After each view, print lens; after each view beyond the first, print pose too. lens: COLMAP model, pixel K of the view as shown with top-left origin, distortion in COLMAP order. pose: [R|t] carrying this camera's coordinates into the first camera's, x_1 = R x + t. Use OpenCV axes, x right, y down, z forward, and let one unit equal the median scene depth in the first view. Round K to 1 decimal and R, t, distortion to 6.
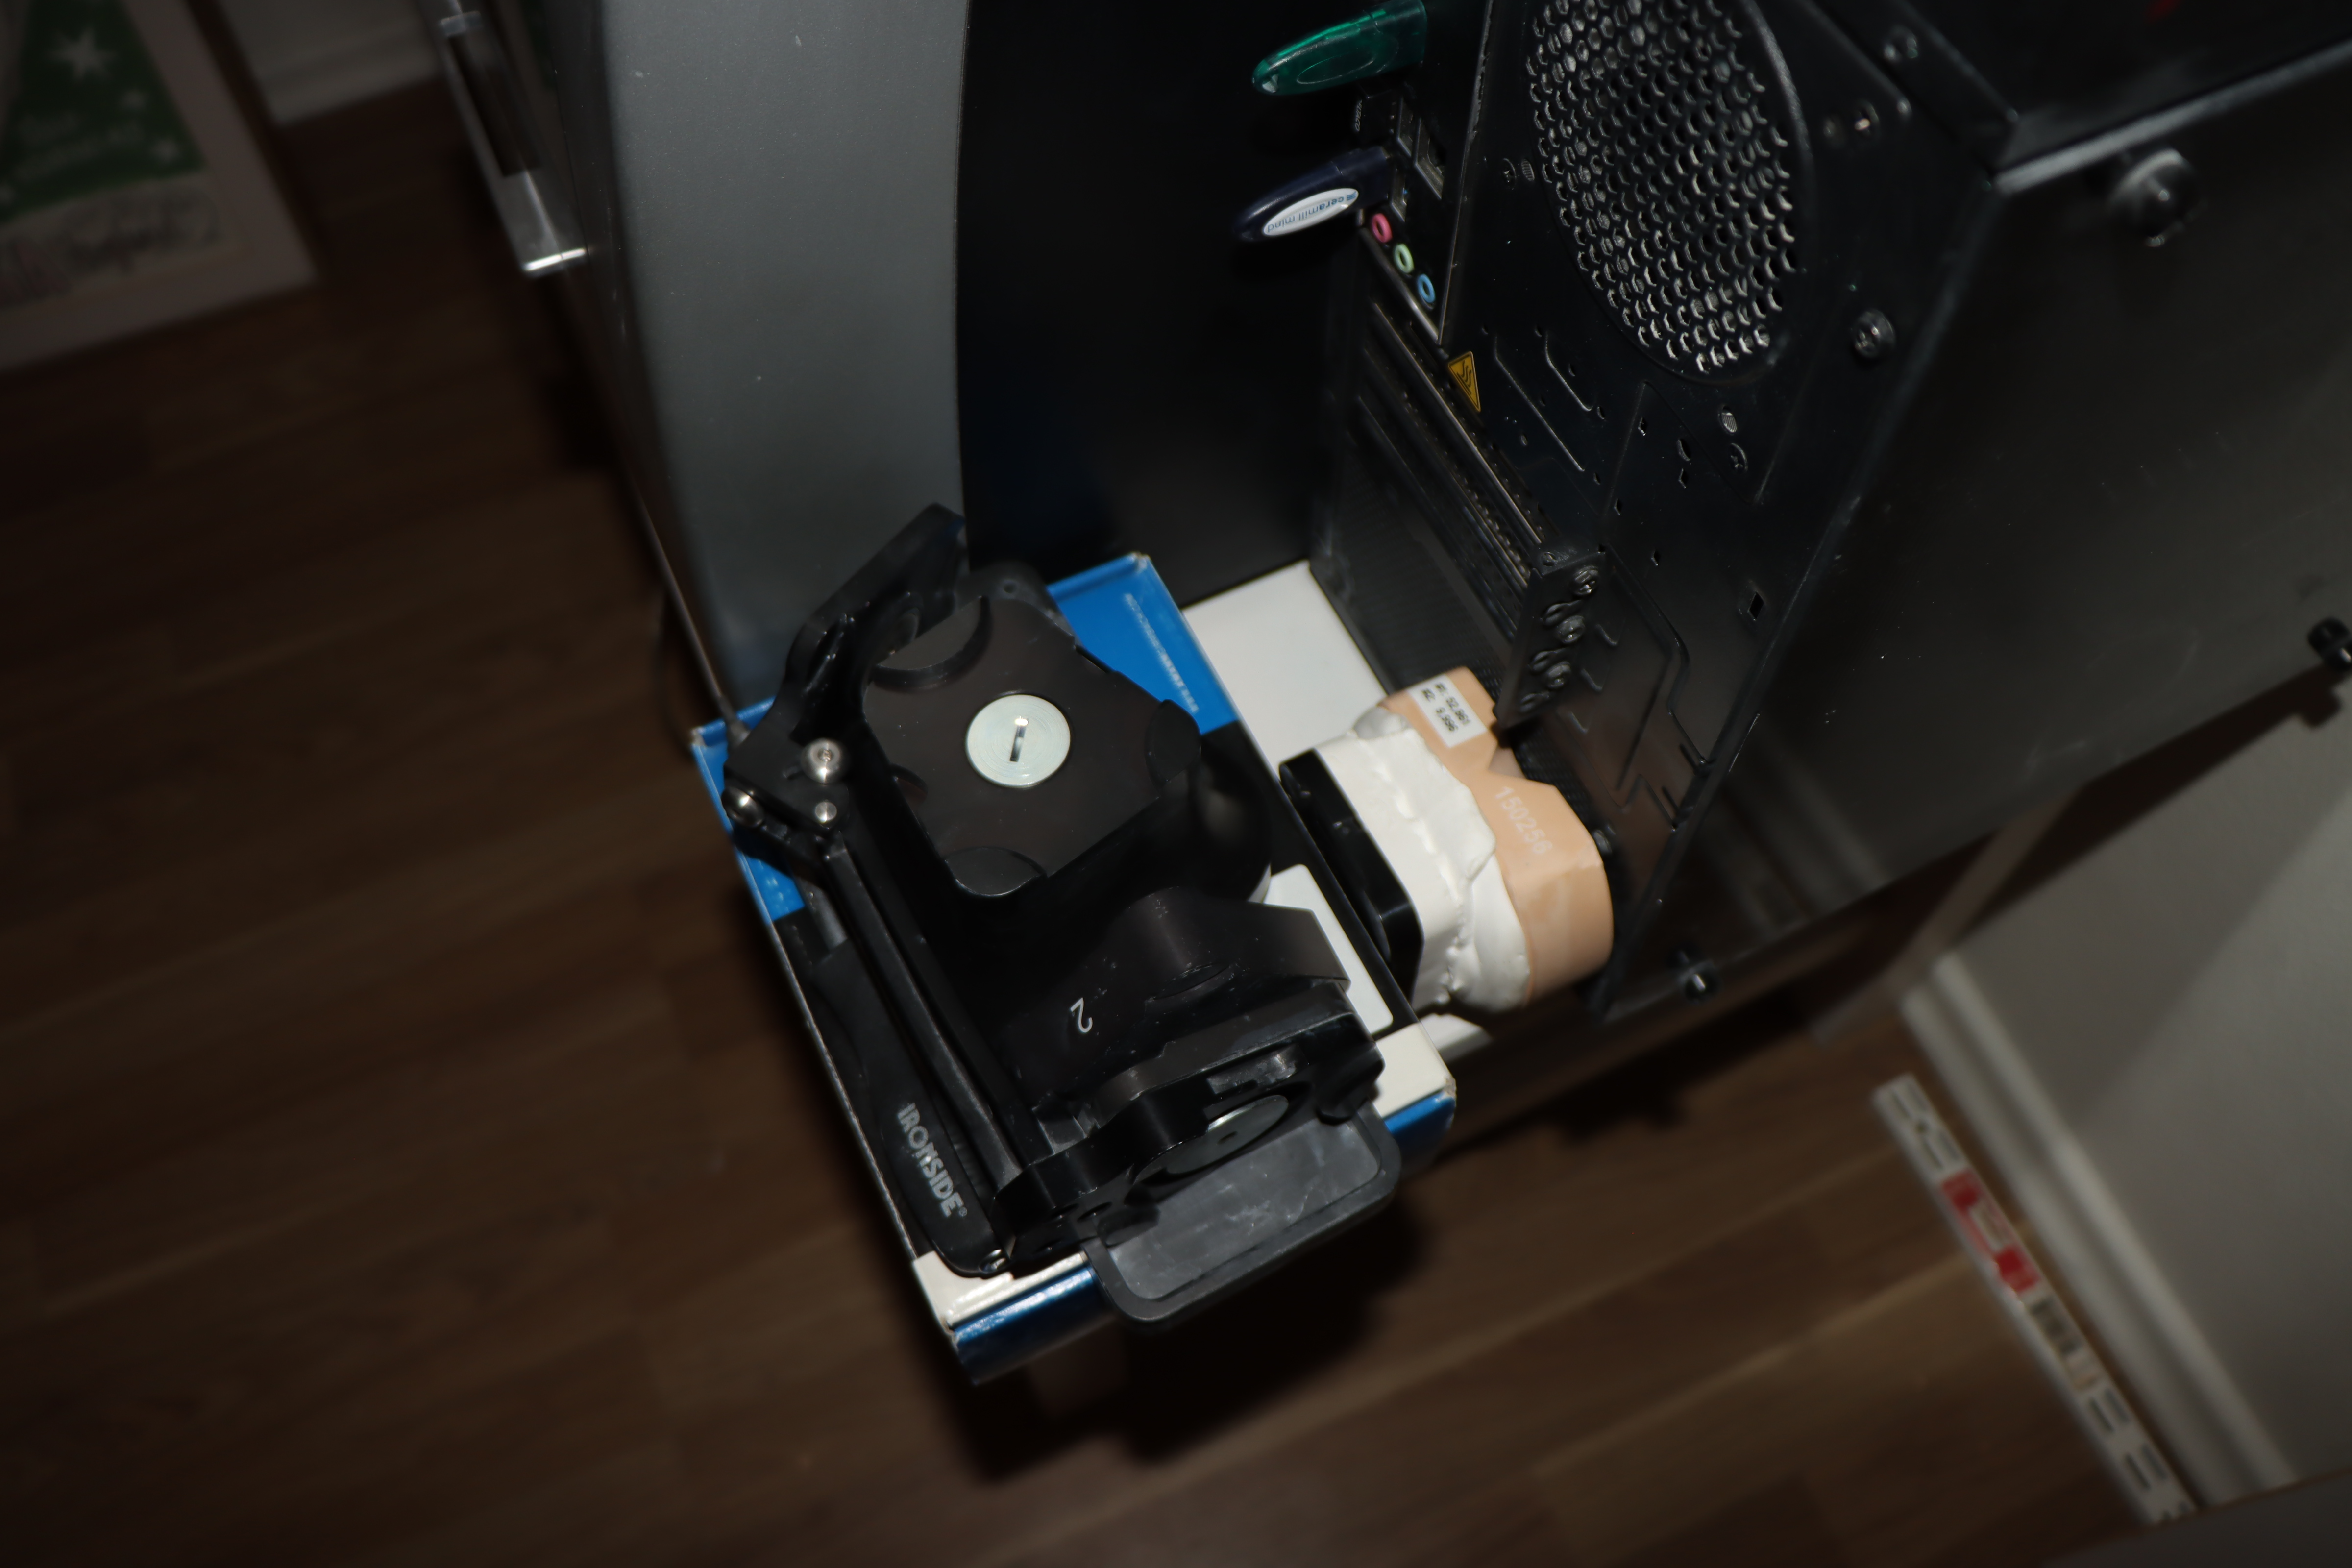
lens RADIAL K [[1910.6, 0, 1151.6], [0, 1910.6, 775.6], [0, 0, 1]] dist [-0.205526, 0.180395]
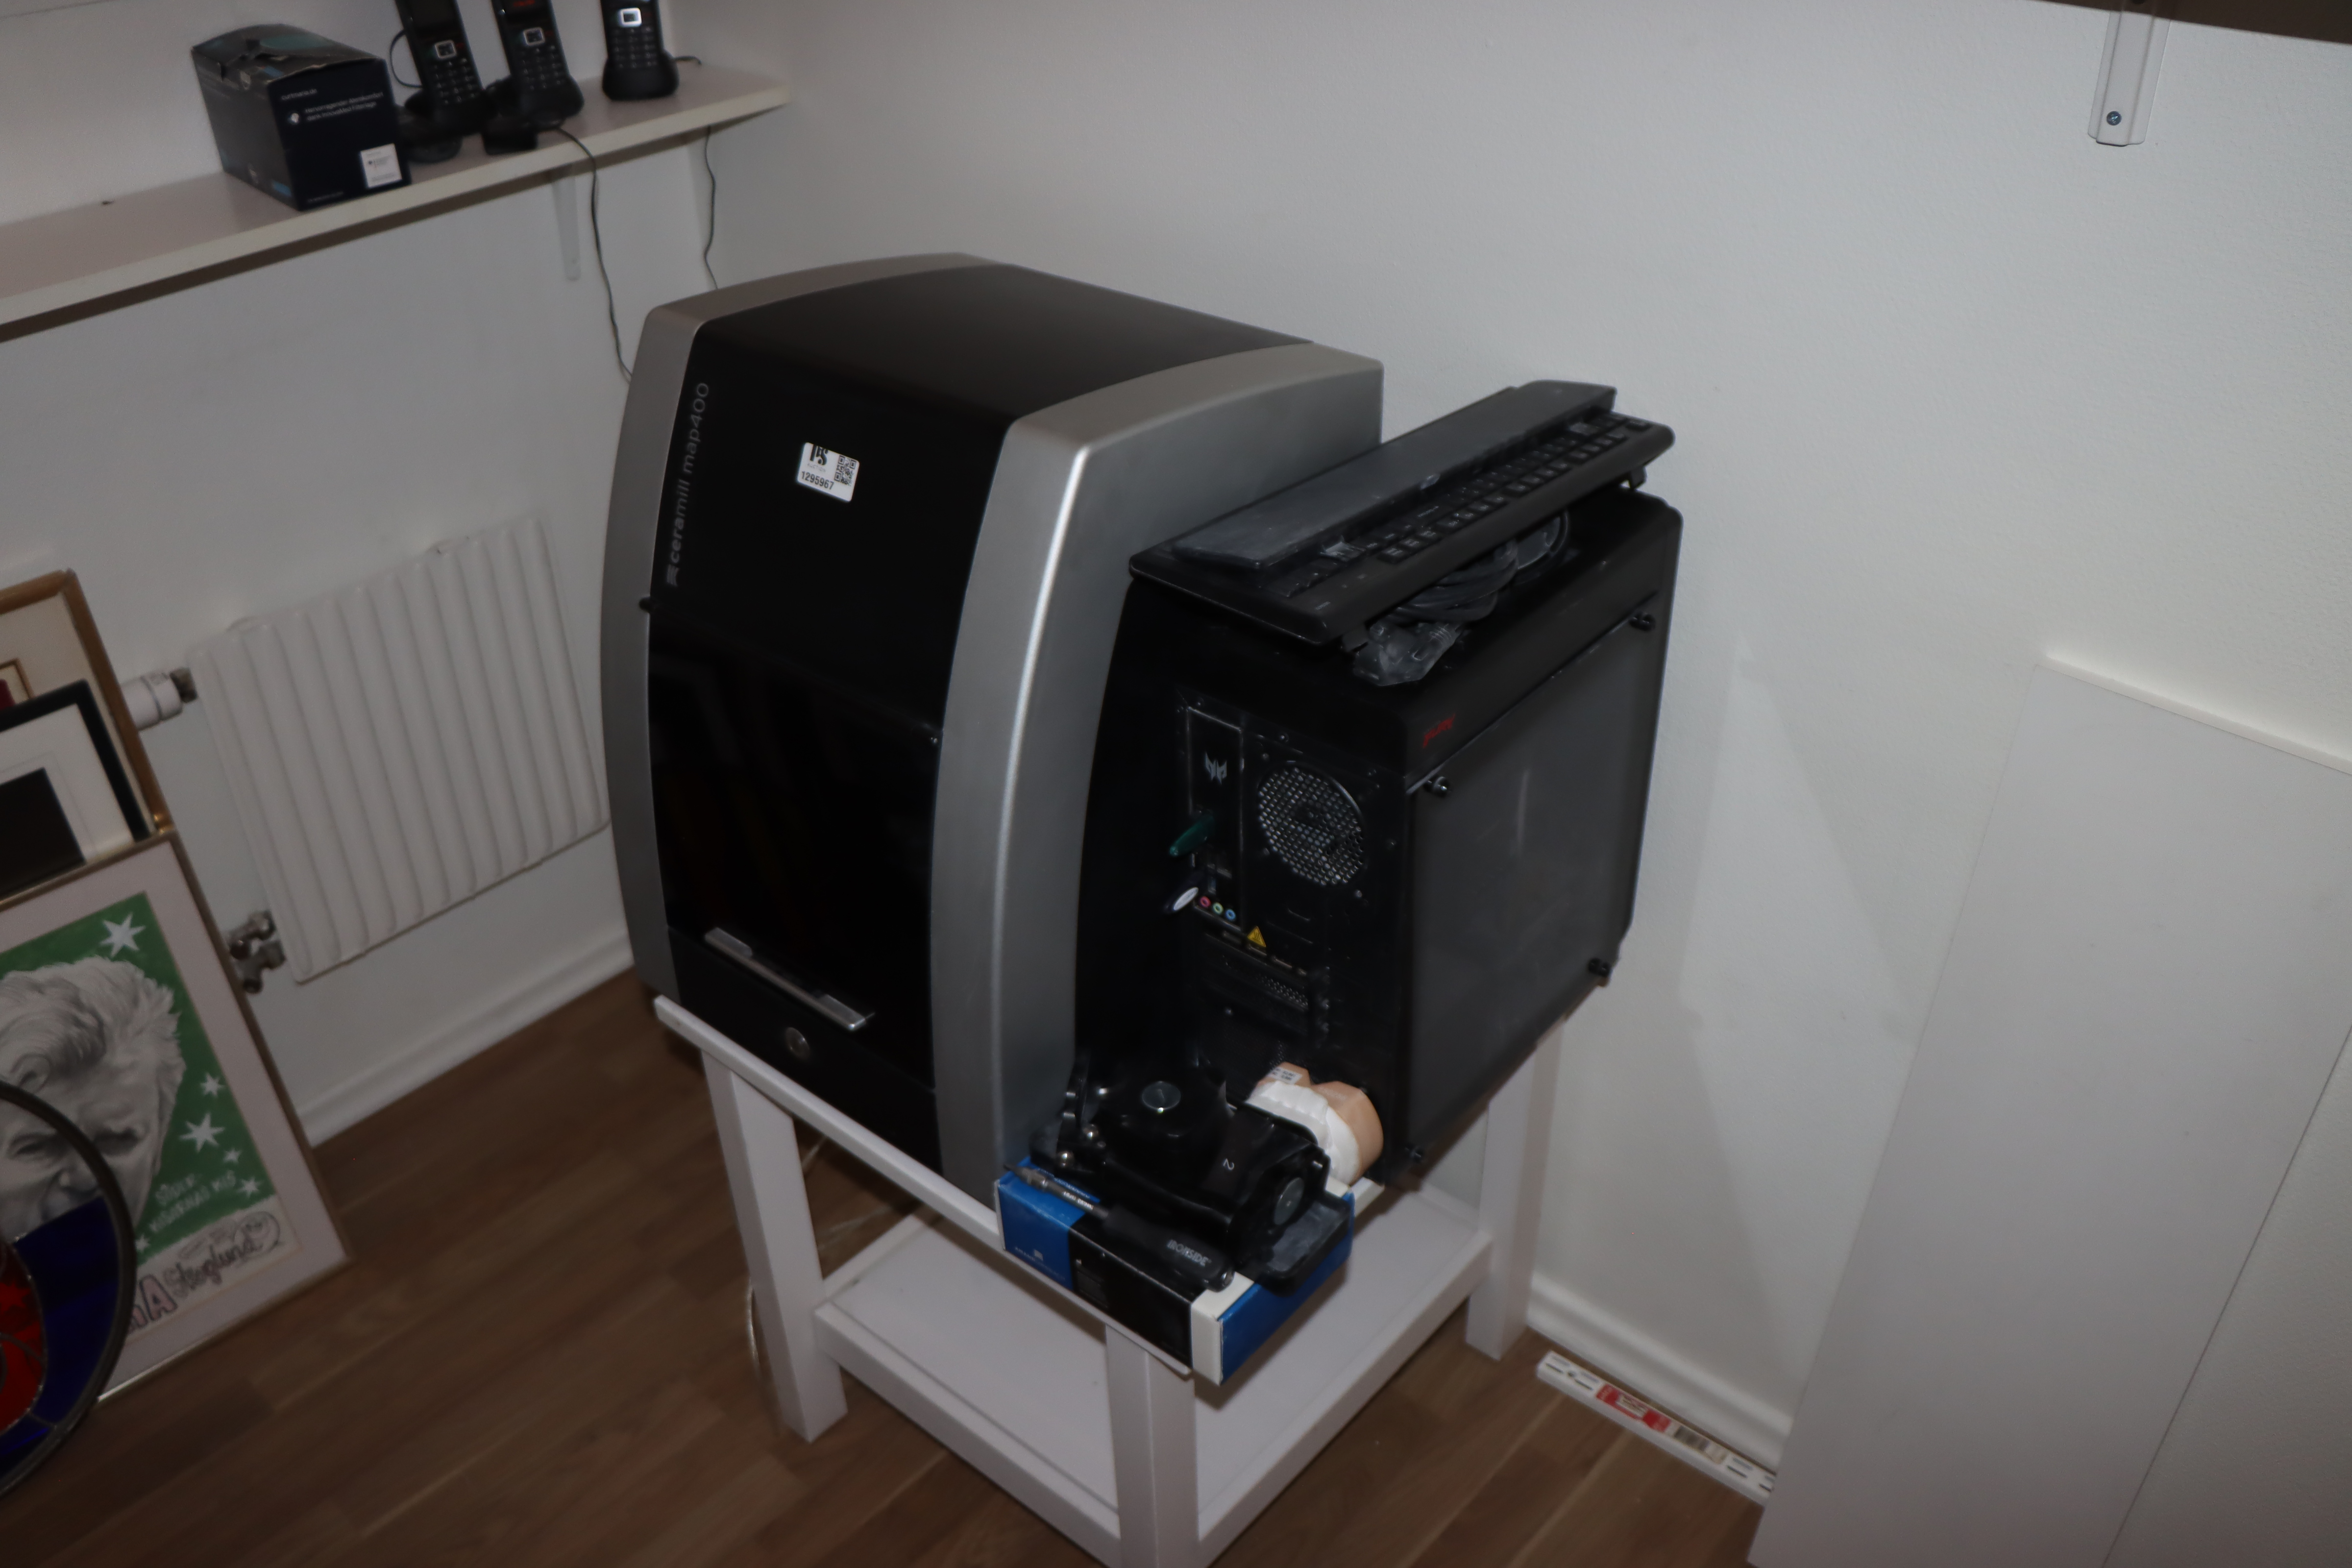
lens RADIAL K [[1921.9, 0, 1176.0], [0, 1921.9, 784.0], [0, 0, 1]] dist [-0.203656, 0.162126]
pose [[0.909428, -0.230882, 0.345882, -0.517231], [0.368396, 0.833154, -0.412479, 0.431394], [-0.192939, 0.502541, 0.842750, -0.881024]]
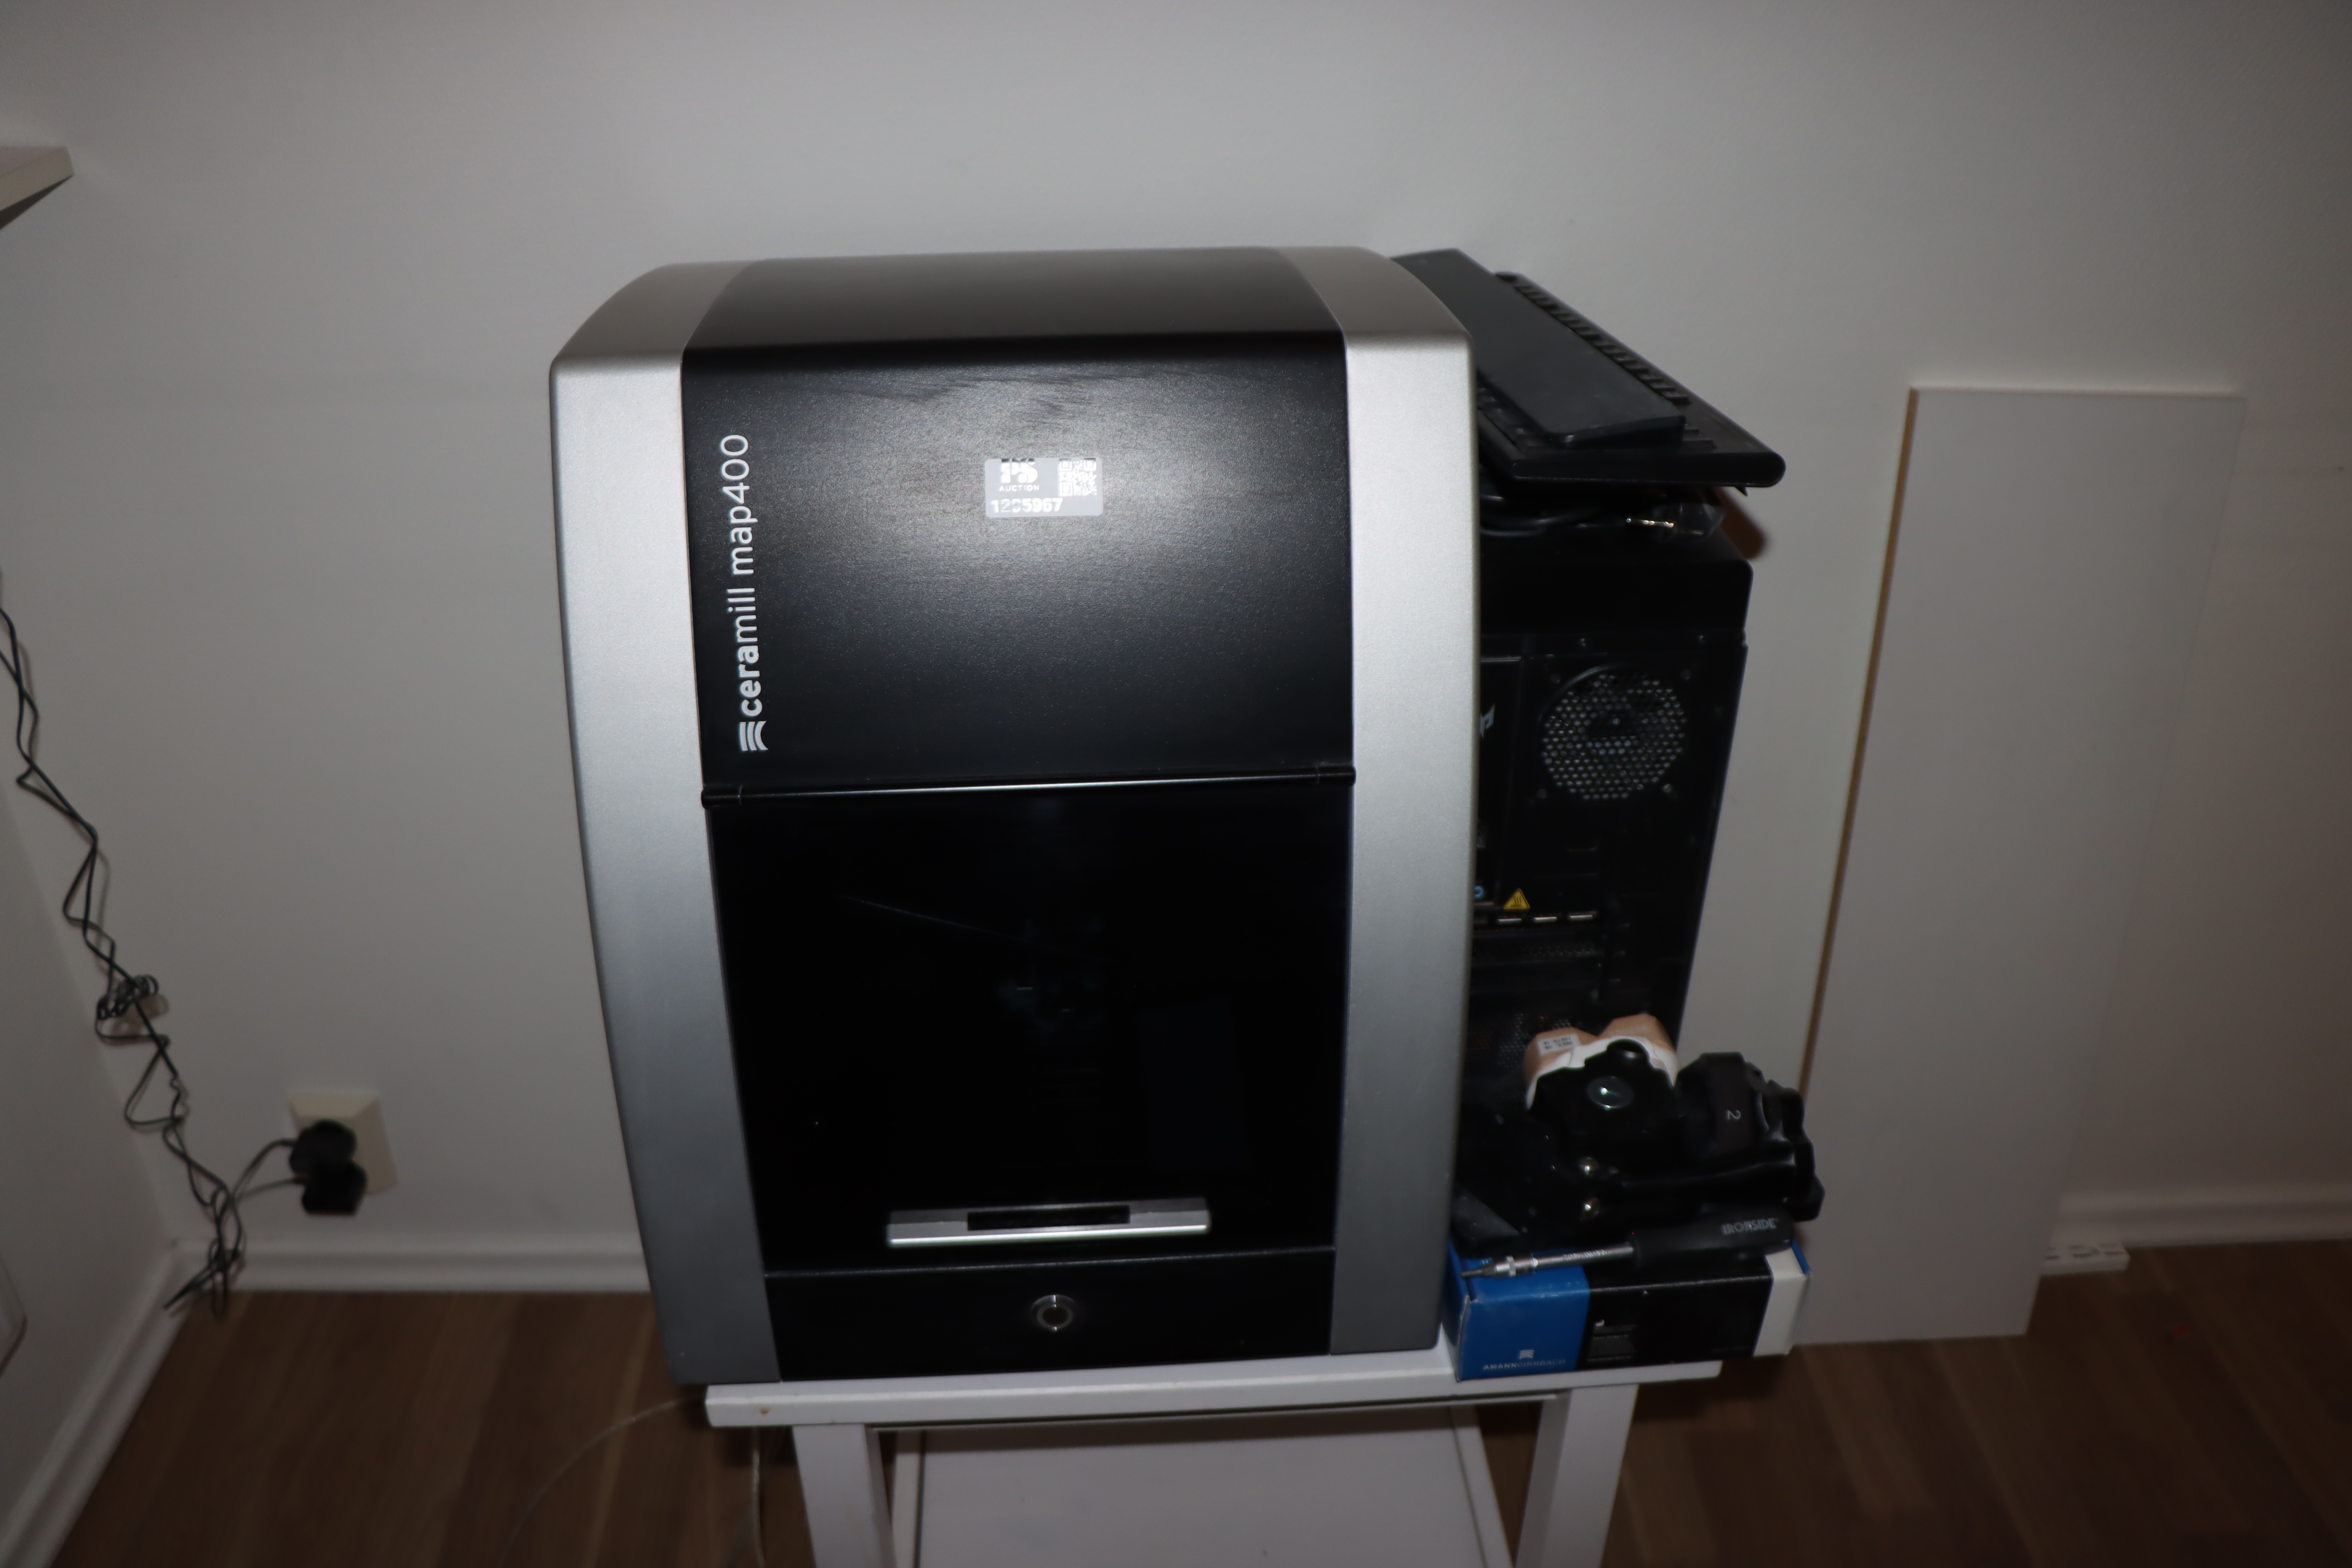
lens RADIAL K [[1921.9, 0, 1176.0], [0, 1921.9, 784.0], [0, 0, 1]] dist [-0.203656, 0.162126]
pose [[0.362769, -0.465235, 0.807437, -1.129914], [0.815571, 0.577682, -0.033571, -0.352095], [-0.450823, 0.670701, 0.588998, -0.190163]]
